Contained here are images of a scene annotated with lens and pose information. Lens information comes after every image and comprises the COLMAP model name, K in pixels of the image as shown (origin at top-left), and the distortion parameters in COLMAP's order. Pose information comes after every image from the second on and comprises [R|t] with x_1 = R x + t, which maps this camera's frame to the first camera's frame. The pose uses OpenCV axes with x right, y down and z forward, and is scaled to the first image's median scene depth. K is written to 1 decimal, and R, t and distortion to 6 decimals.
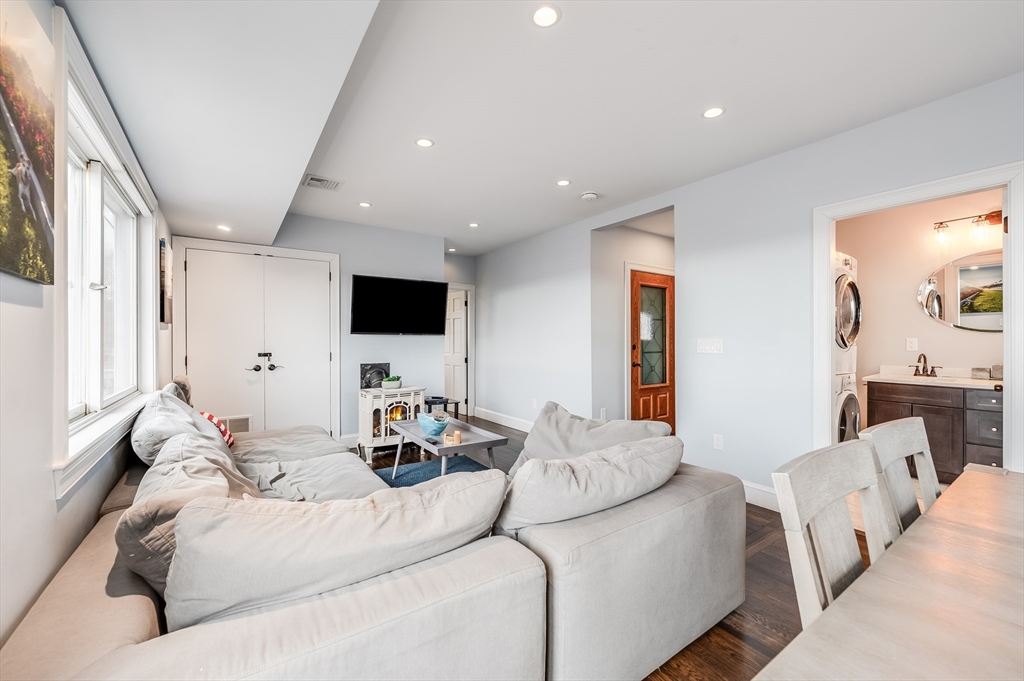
lens RADIAL K [[399.1, 0, 508.7], [0, 399.1, 340.5], [0, 0, 1]] dist [-0.002101, -0.000420]
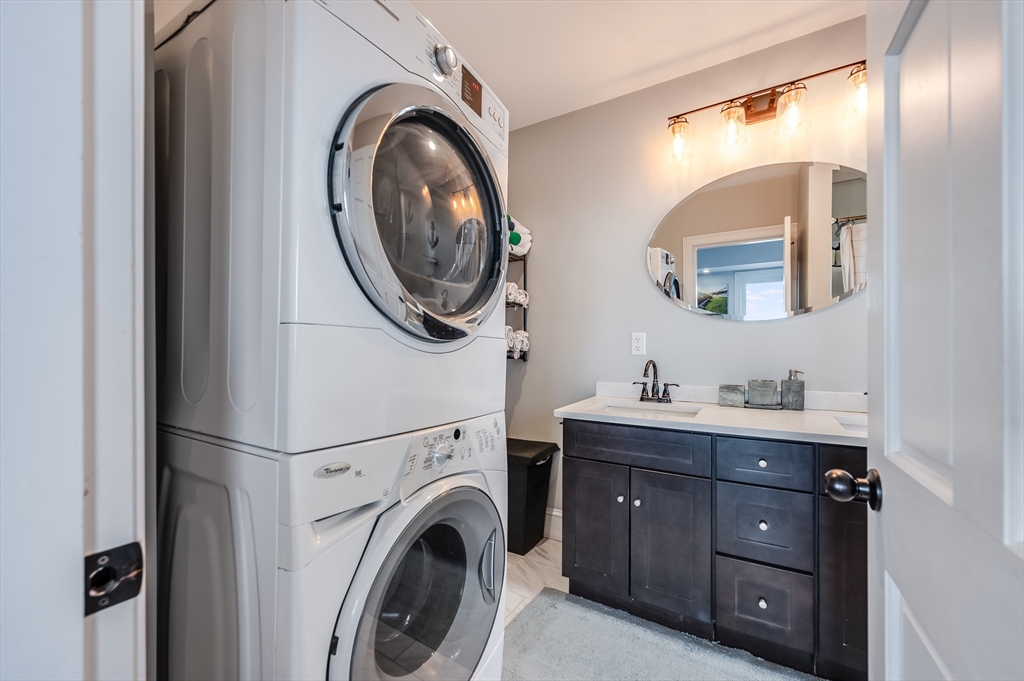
lens RADIAL K [[399.1, 0, 511.5], [0, 399.1, 349.6], [0, 0, 1]] dist [-0.002101, -0.000420]
pose [[0.911336, 0.007739, 0.411591, 0.653054], [-0.004657, 0.999953, -0.008490, 0.025202], [-0.411637, 0.005821, 0.911329, 0.594069]]
